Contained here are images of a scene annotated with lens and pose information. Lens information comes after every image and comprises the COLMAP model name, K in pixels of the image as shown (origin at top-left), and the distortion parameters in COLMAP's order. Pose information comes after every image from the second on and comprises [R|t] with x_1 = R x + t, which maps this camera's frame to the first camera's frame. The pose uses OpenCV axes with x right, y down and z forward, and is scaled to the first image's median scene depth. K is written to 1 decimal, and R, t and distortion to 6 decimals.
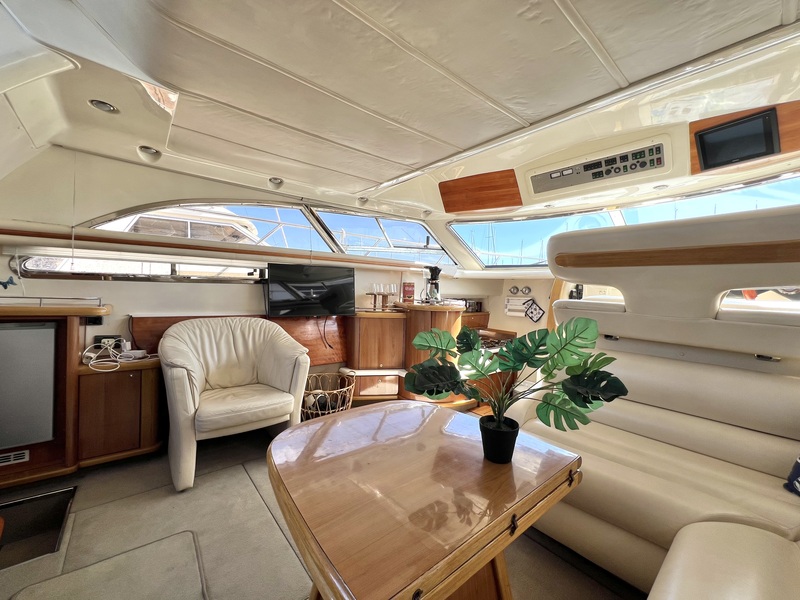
lens RADIAL K [[319.1, 0, 398.0], [0, 319.1, 301.2], [0, 0, 1]] dist [-0.002357, 0.000071]
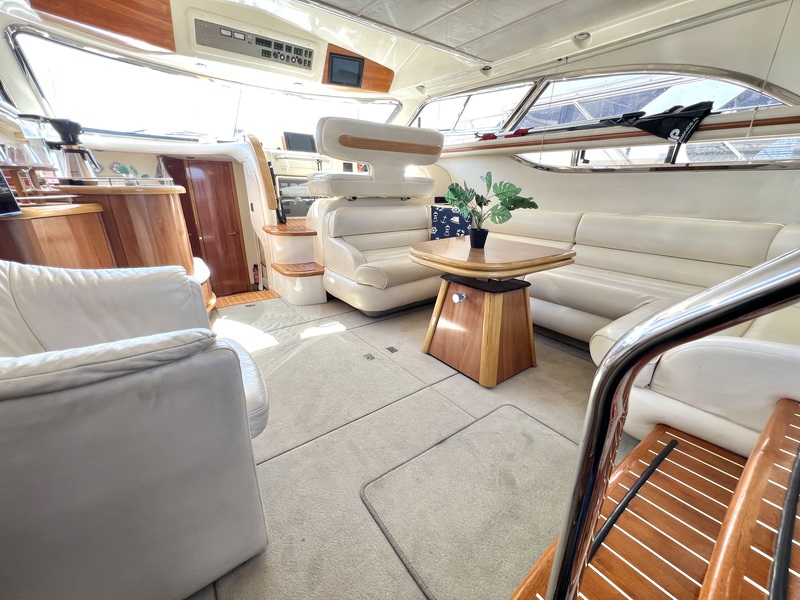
lens RADIAL K [[319.1, 0, 398.0], [0, 319.1, 301.2], [0, 0, 1]] dist [-0.002357, 0.000071]
pose [[0.058137, -0.364845, 0.929251, -0.571564], [0.033236, 0.931017, 0.363459, 0.011049], [-0.997755, 0.009754, 0.066253, 0.408943]]
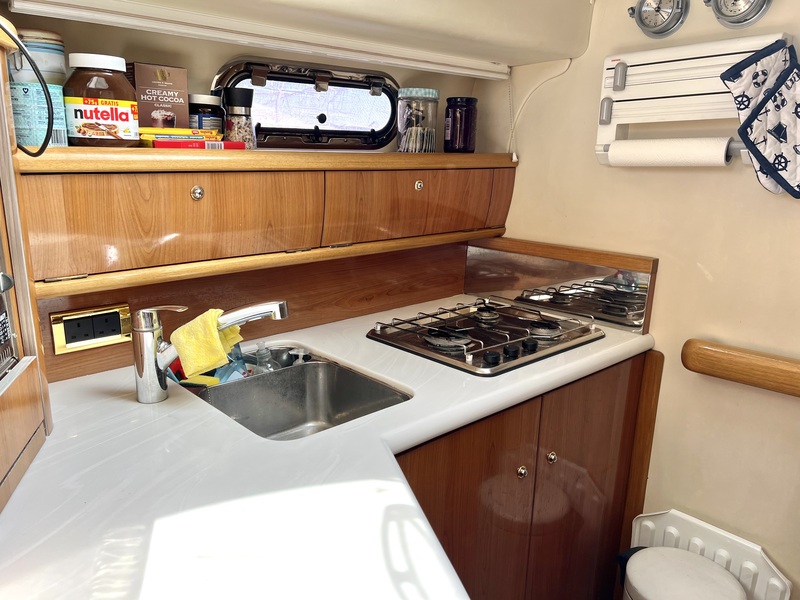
lens RADIAL K [[601.5, 0, 396.4], [0, 601.5, 304.0], [0, 0, 1]] dist [0.065202, -0.076088]
pose [[0.998963, -0.025124, 0.037960, 0.317209], [0.016796, 0.978491, 0.205604, 0.075485], [-0.042310, -0.204753, 0.977899, 1.001141]]
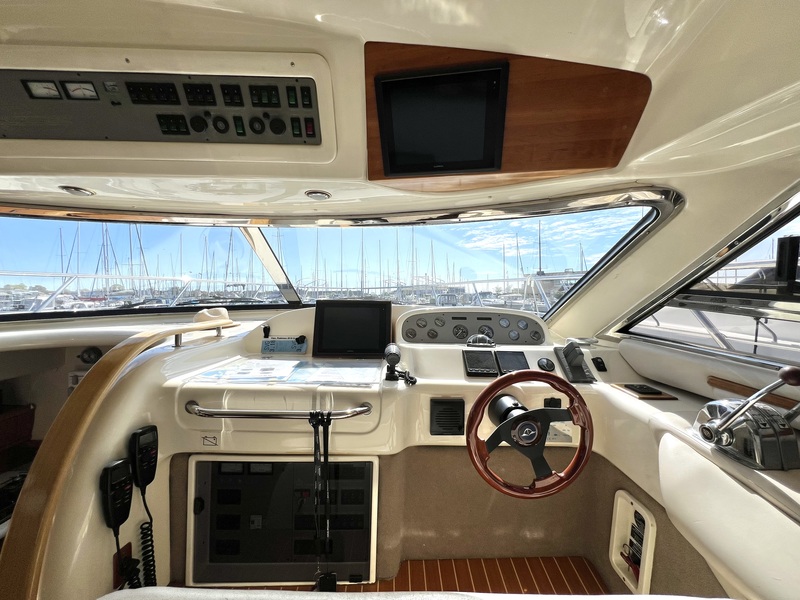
lens RADIAL K [[319.1, 0, 398.0], [0, 319.1, 301.2], [0, 0, 1]] dist [-0.002357, 0.000071]
pose [[0.612066, -0.056085, 0.788816, 0.412705], [0.047896, 0.998280, 0.033814, -0.168379], [-0.789355, 0.017084, 0.613699, 0.495131]]
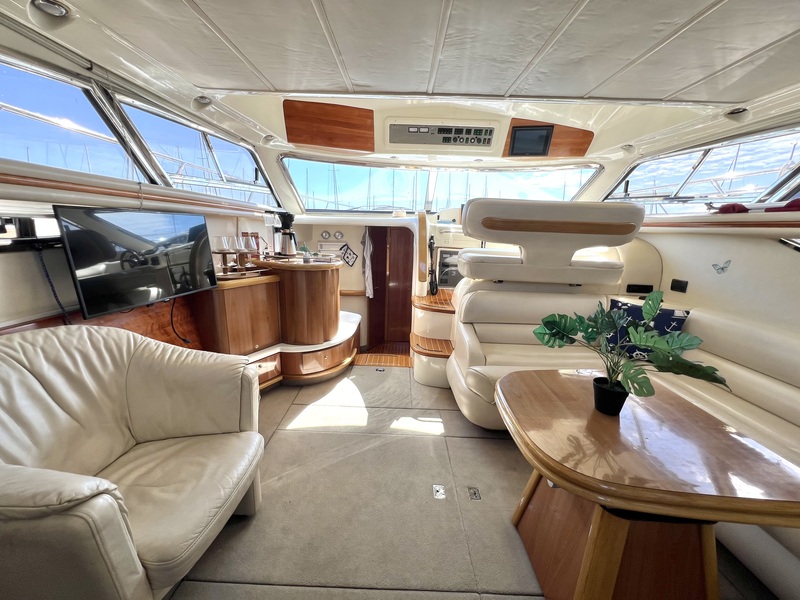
lens RADIAL K [[319.1, 0, 398.0], [0, 319.1, 301.2], [0, 0, 1]] dist [-0.002357, 0.000071]
pose [[0.652945, -0.173803, 0.737195, -0.379326], [0.019414, 0.976836, 0.213105, -0.061761], [-0.757157, -0.124834, 0.641194, 0.267001]]
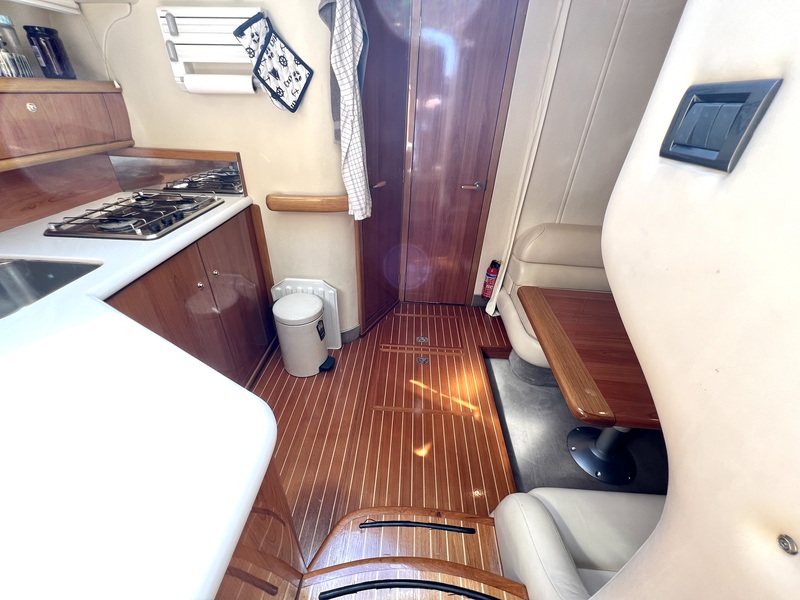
lens RADIAL K [[319.1, 0, 398.0], [0, 319.1, 301.2], [0, 0, 1]] dist [-0.002357, 0.000071]
pose [[0.674271, -0.406965, 0.616229, 0.328393], [0.012335, 0.840542, 0.541607, 0.077306], [-0.738381, -0.357589, 0.571773, 0.958723]]
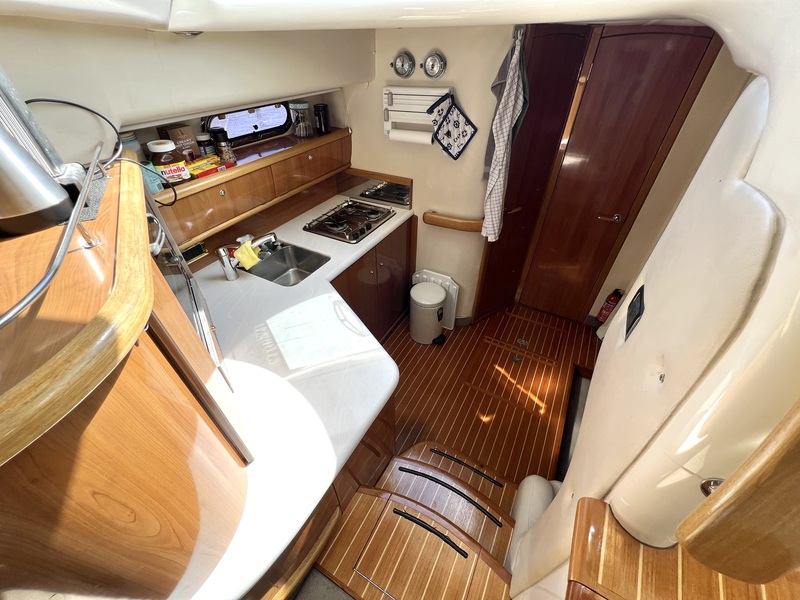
lens RADIAL K [[313.6, 0, 397.1], [0, 313.6, 302.2], [0, 0, 1]] dist [-0.010534, -0.000242]
pose [[0.934728, -0.257537, 0.244865, 0.295174], [0.053113, 0.782559, 0.620307, -0.065299], [-0.351373, -0.566813, 0.745158, 0.863926]]
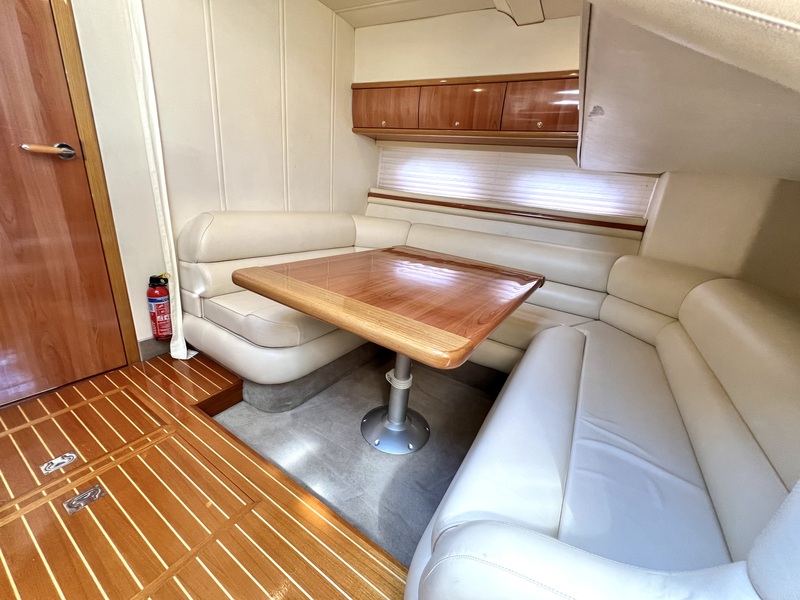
lens RADIAL K [[319.1, 0, 398.0], [0, 319.1, 301.2], [0, 0, 1]] dist [-0.002357, 0.000071]
pose [[-0.314695, -0.379335, 0.870099, 0.439193], [-0.081839, 0.924102, 0.373279, 0.234693], [-0.945658, 0.046261, -0.321855, 1.065453]]
